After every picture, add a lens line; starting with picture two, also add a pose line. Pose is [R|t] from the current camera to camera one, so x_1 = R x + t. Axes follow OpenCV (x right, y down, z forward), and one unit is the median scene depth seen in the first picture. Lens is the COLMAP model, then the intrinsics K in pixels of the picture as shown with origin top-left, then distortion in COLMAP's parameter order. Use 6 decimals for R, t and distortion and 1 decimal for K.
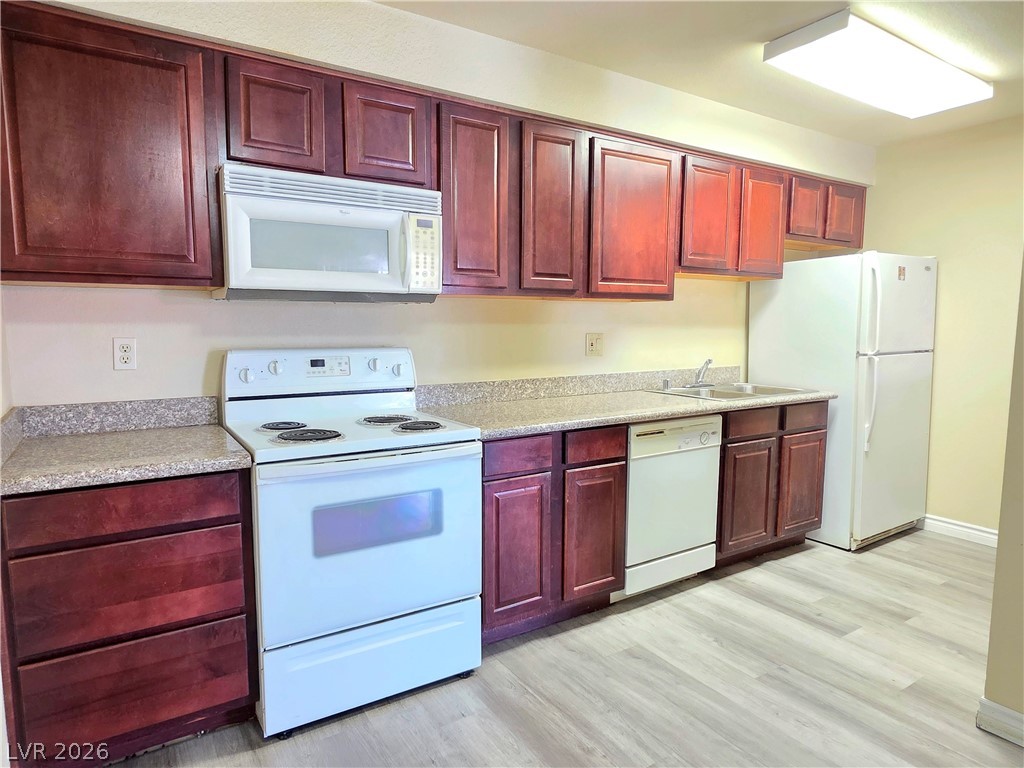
lens RADIAL K [[618.2, 0, 506.7], [0, 618.2, 389.6], [0, 0, 1]] dist [0.003097, -0.001769]
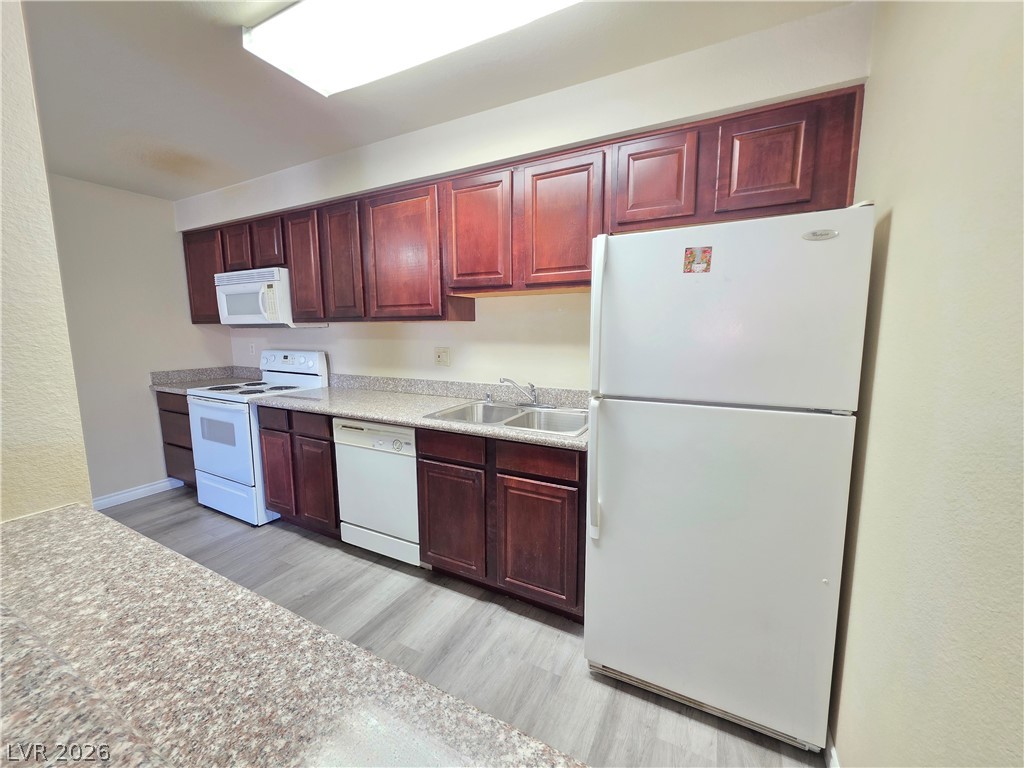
lens RADIAL K [[409.3, 0, 509.6], [0, 409.3, 384.0], [0, 0, 1]] dist [0.001277, -0.000158]
pose [[0.490486, 0.115551, -0.863754, 1.046353], [-0.089362, 0.992614, 0.082044, -0.110630], [0.866855, 0.036945, 0.497189, 0.803536]]
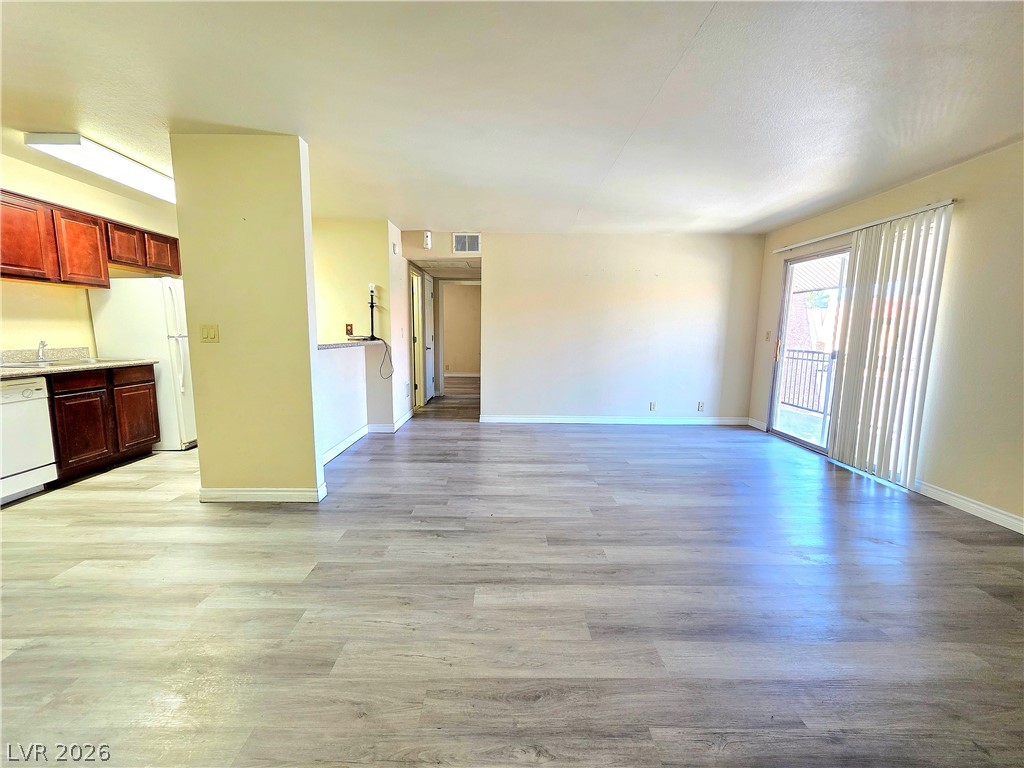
lens RADIAL K [[409.3, 0, 509.6], [0, 409.3, 384.0], [0, 0, 1]] dist [0.001277, -0.000158]
pose [[0.532202, -0.103862, 0.840222, 0.115006], [0.078677, 0.994219, 0.073064, 0.075308], [-0.842953, 0.027221, 0.537297, -0.477313]]
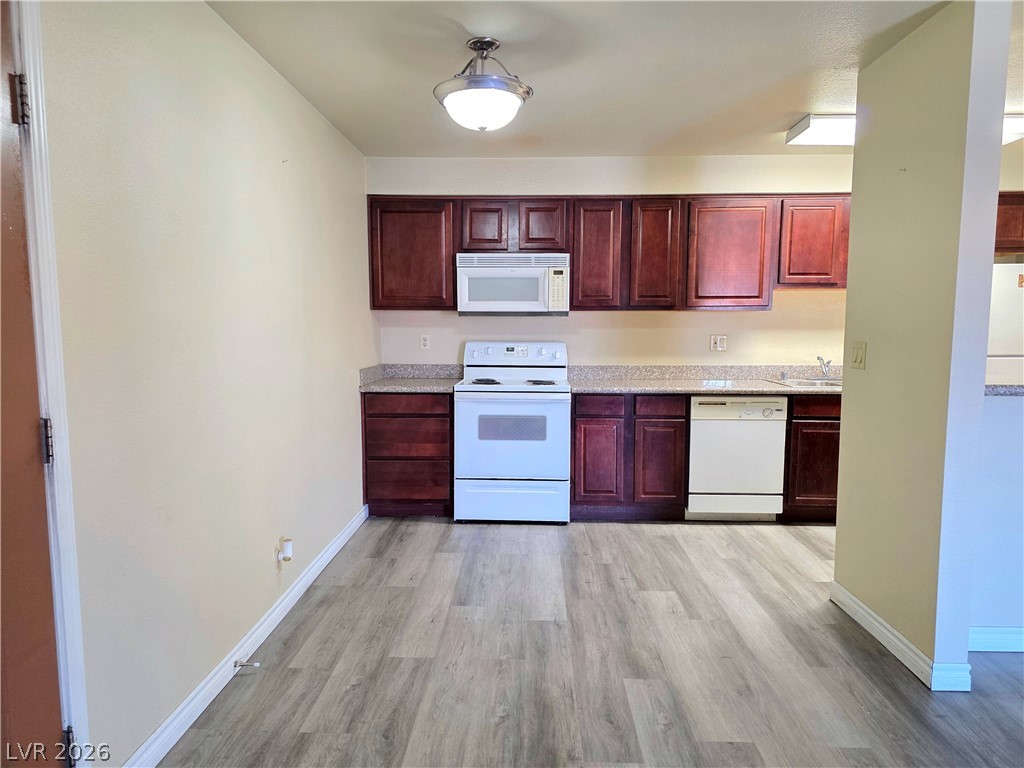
lens RADIAL K [[681.6, 0, 515.8], [0, 681.6, 391.1], [0, 0, 1]] dist [0.089467, -0.085896]
pose [[0.827878, 0.056061, -0.558100, 0.701879], [-0.061503, 0.998066, 0.009024, 0.051520], [0.557526, 0.026854, 0.829725, -0.557696]]
